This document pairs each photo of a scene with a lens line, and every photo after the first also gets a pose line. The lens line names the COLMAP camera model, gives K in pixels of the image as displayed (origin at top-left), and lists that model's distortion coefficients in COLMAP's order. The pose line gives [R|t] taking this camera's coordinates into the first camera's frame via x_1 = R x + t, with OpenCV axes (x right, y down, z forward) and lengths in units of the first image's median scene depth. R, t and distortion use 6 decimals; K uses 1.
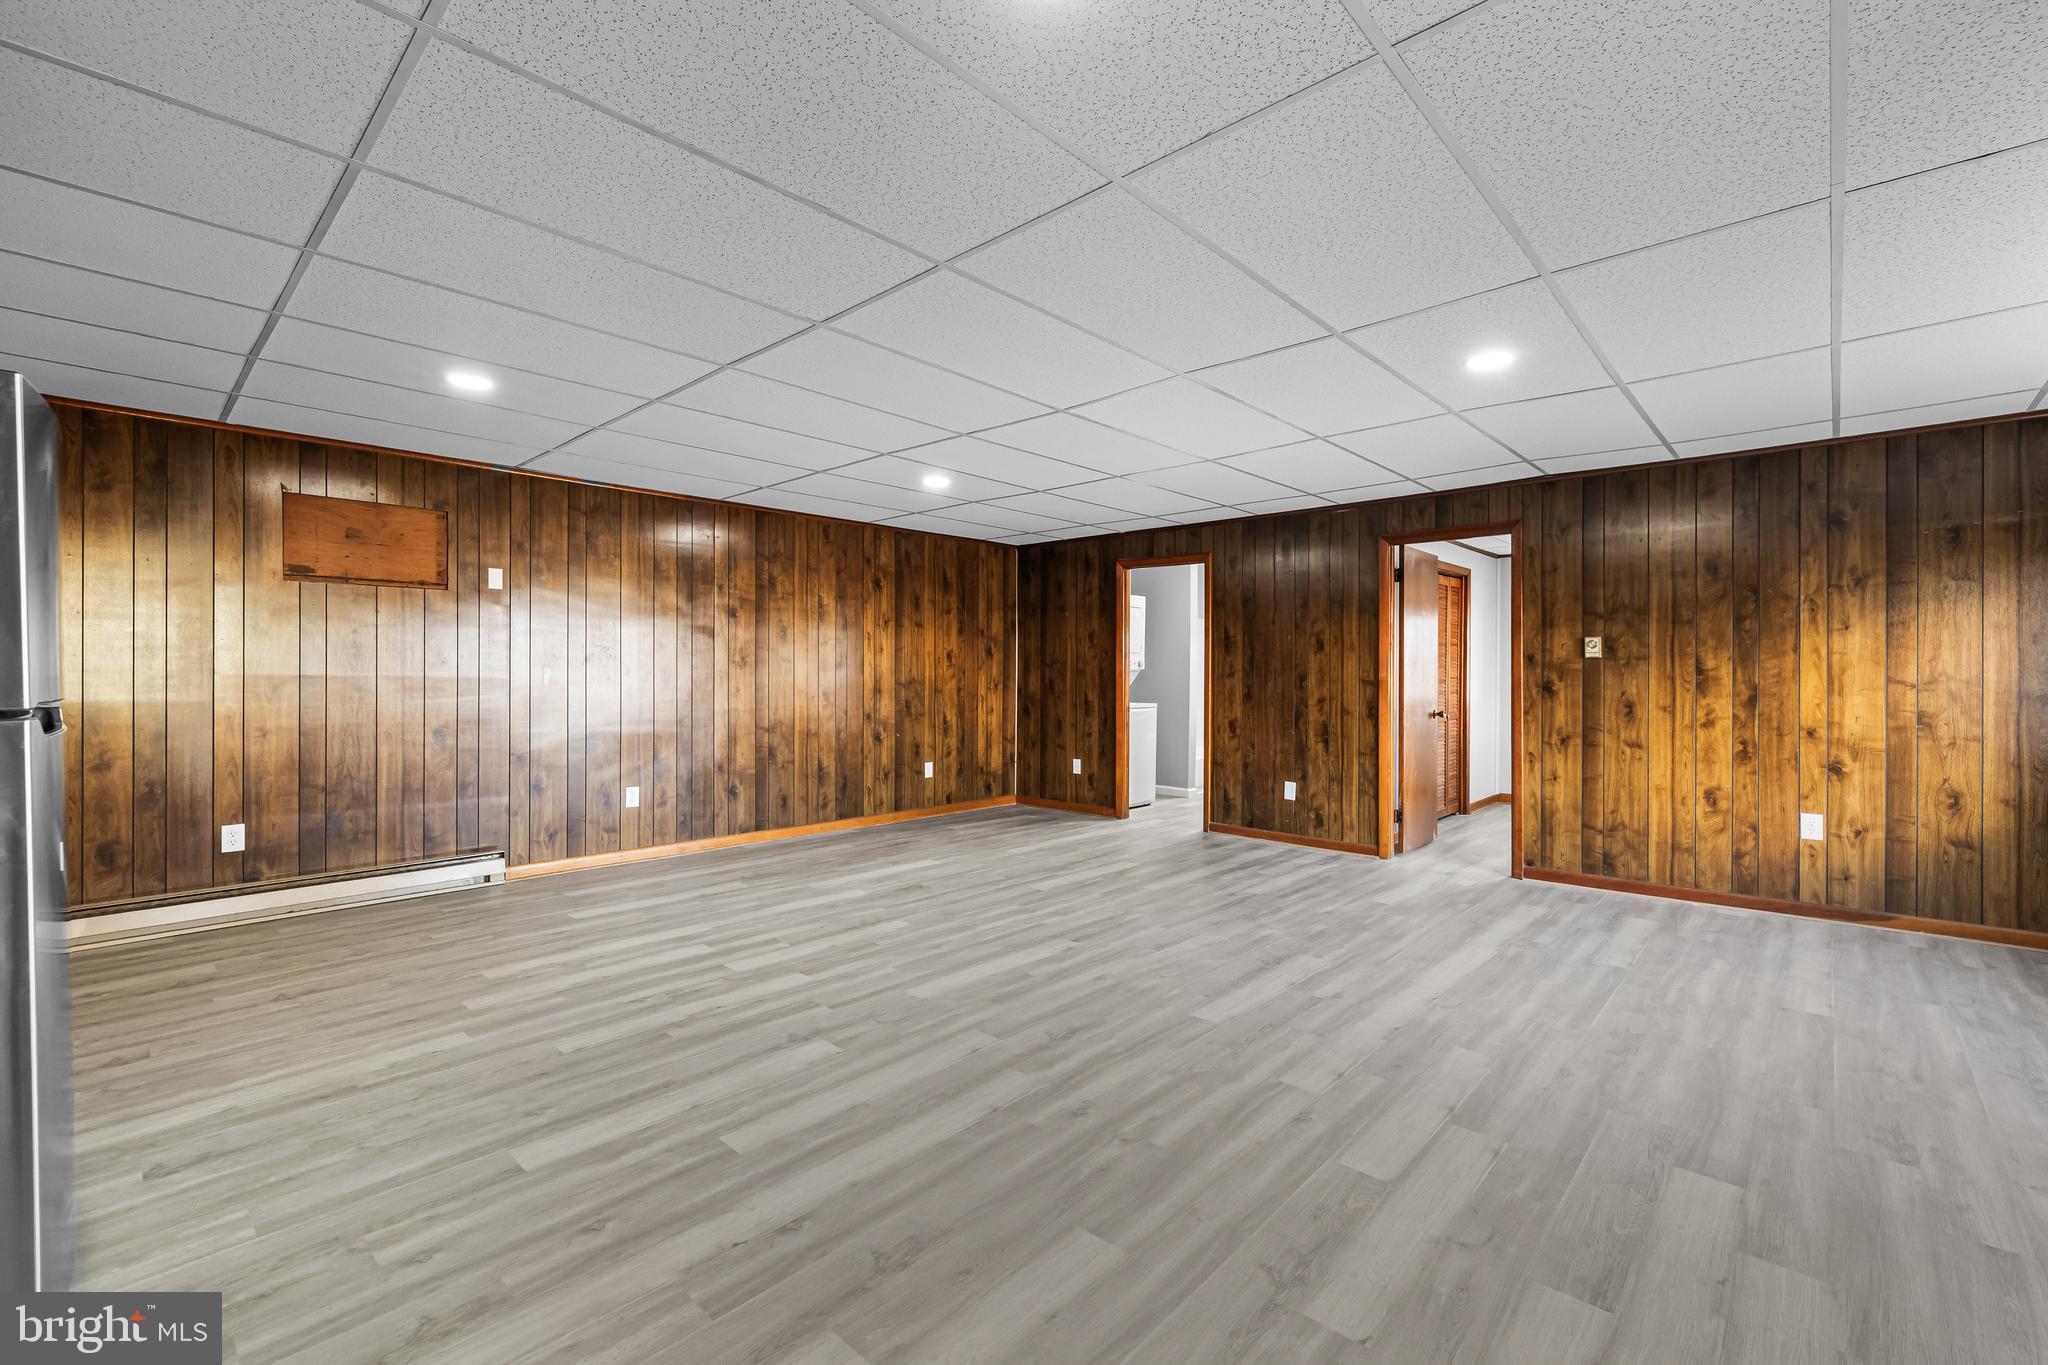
lens RADIAL K [[872.0, 0, 1029.2], [0, 872.0, 671.2], [0, 0, 1]] dist [0.002882, -0.000520]
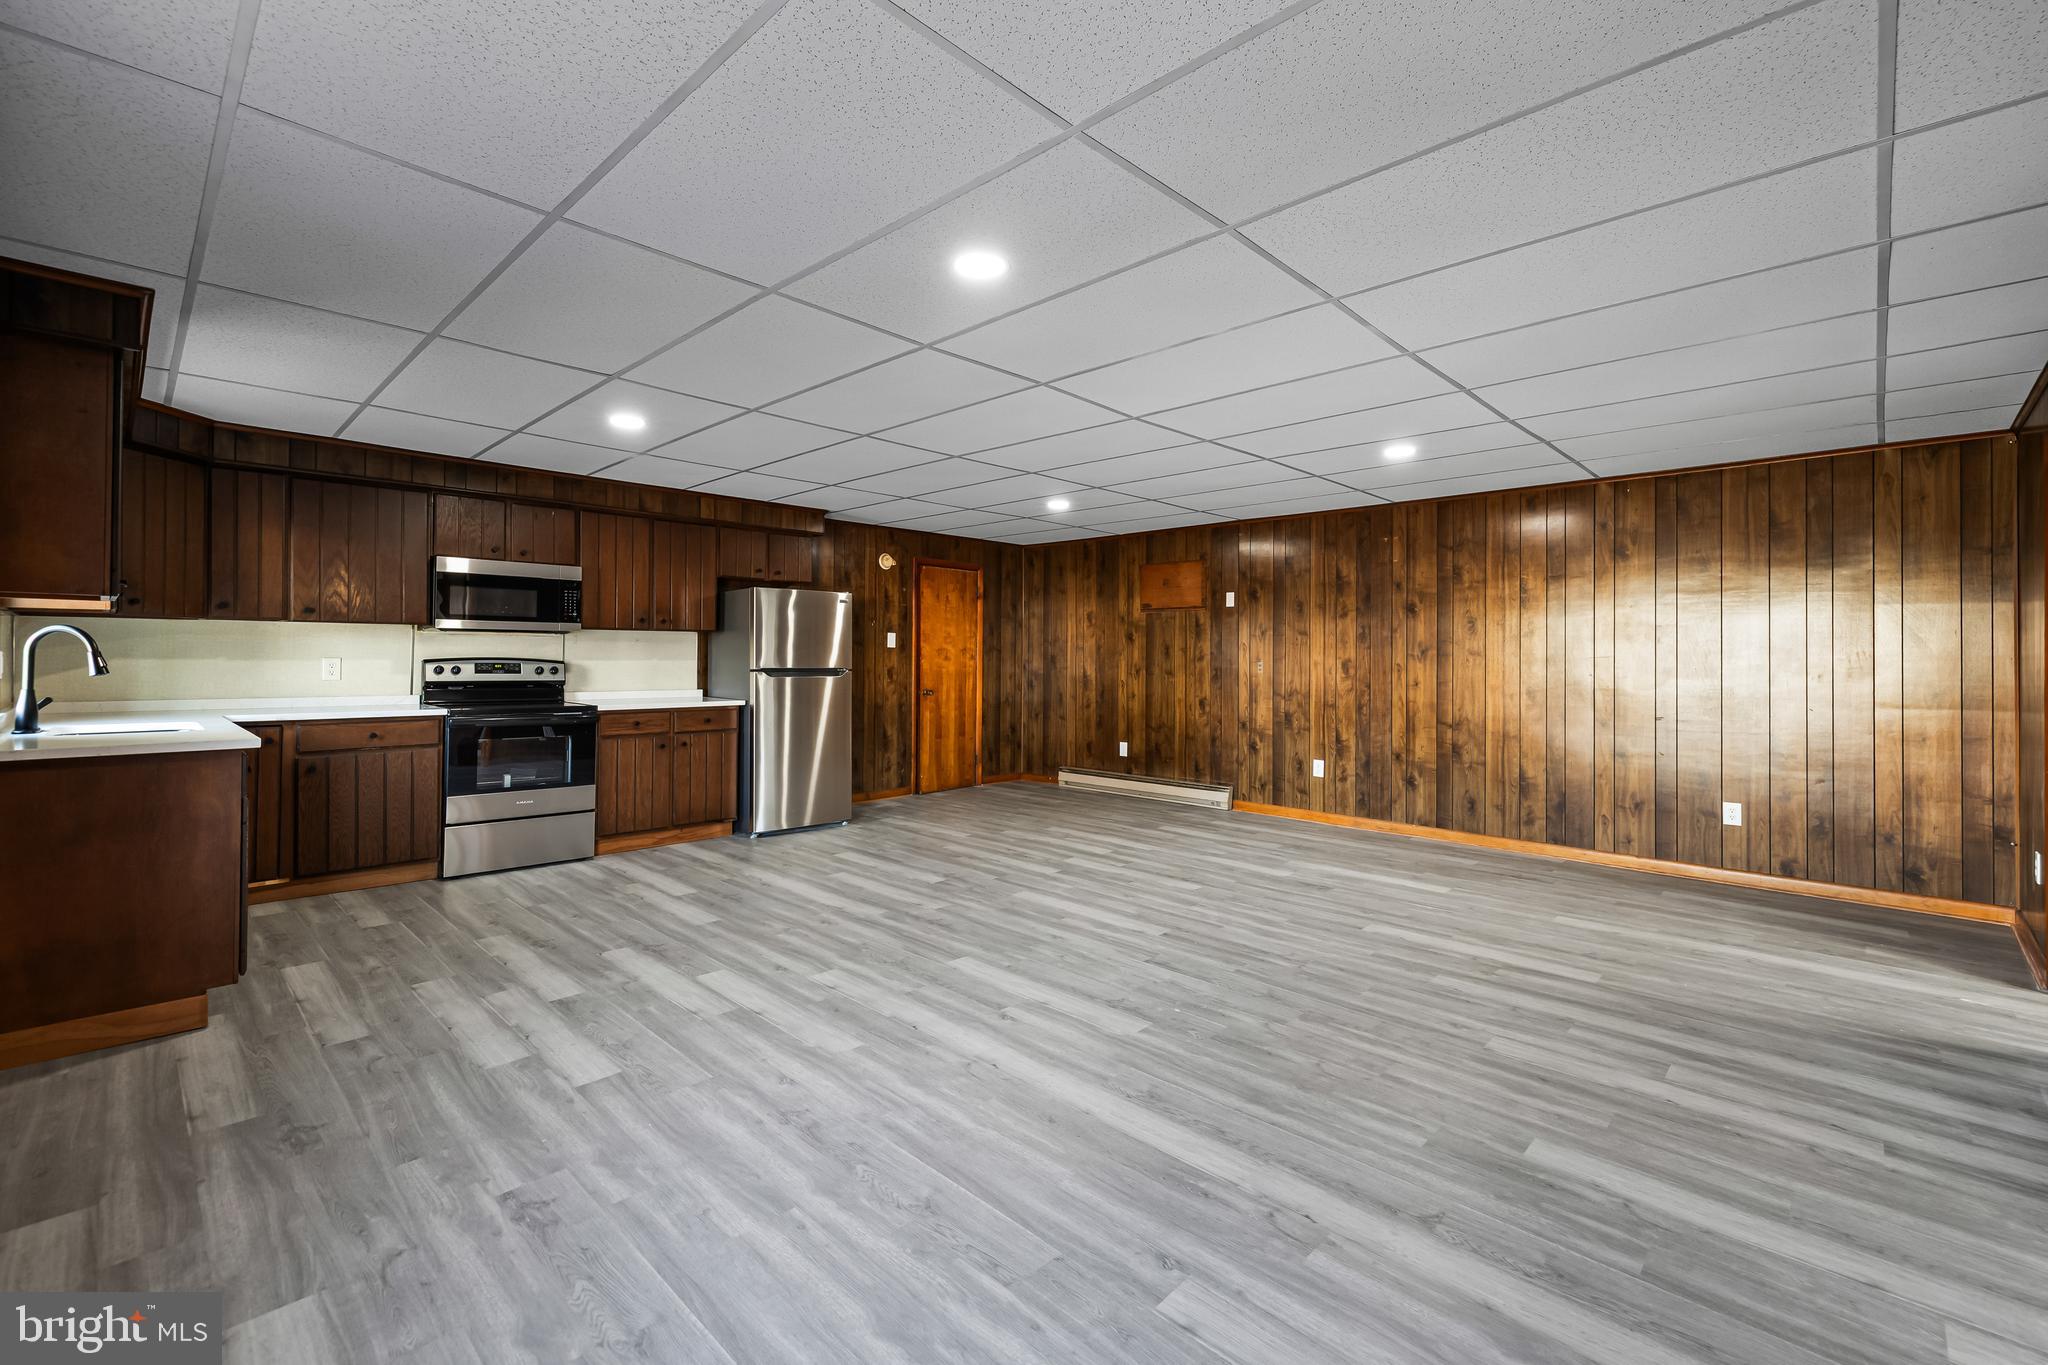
lens RADIAL K [[872.0, 0, 1028.9], [0, 872.0, 662.1], [0, 0, 1]] dist [0.002882, -0.000520]
pose [[-0.019428, 0.001752, -0.999810, 0.988551], [-0.007071, 0.999973, 0.001890, -0.002943], [0.999786, 0.007107, -0.019415, 0.808259]]
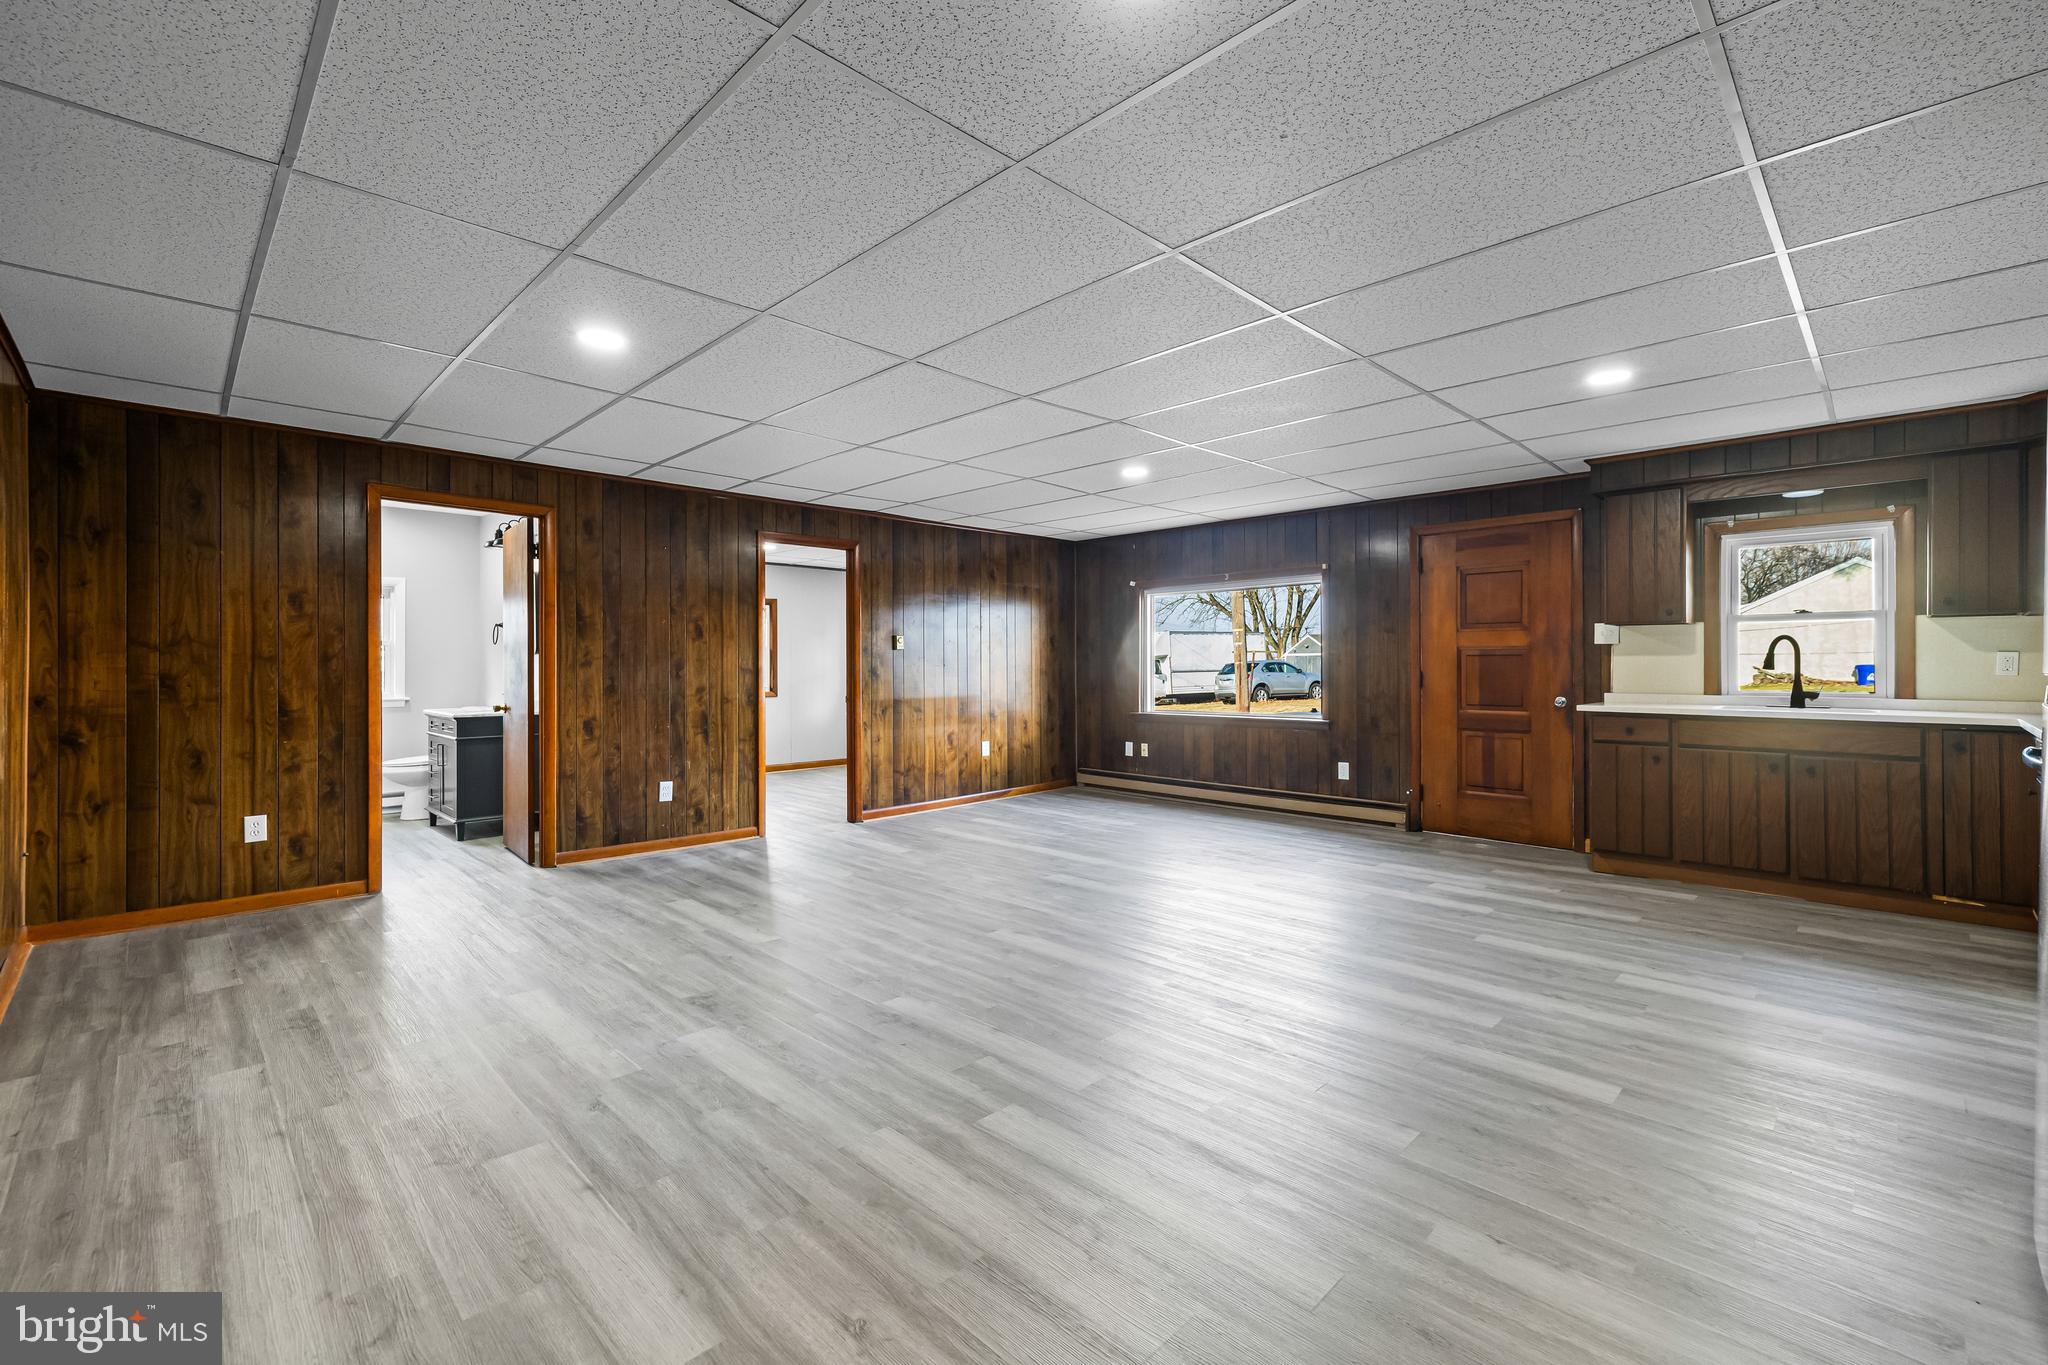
lens RADIAL K [[872.0, 0, 1029.9], [0, 872.0, 667.1], [0, 0, 1]] dist [0.002882, -0.000520]
pose [[0.042314, -0.005102, 0.999091, -0.872439], [0.001927, 0.999986, 0.005025, 0.006211], [-0.999103, 0.001713, 0.042323, 0.860296]]
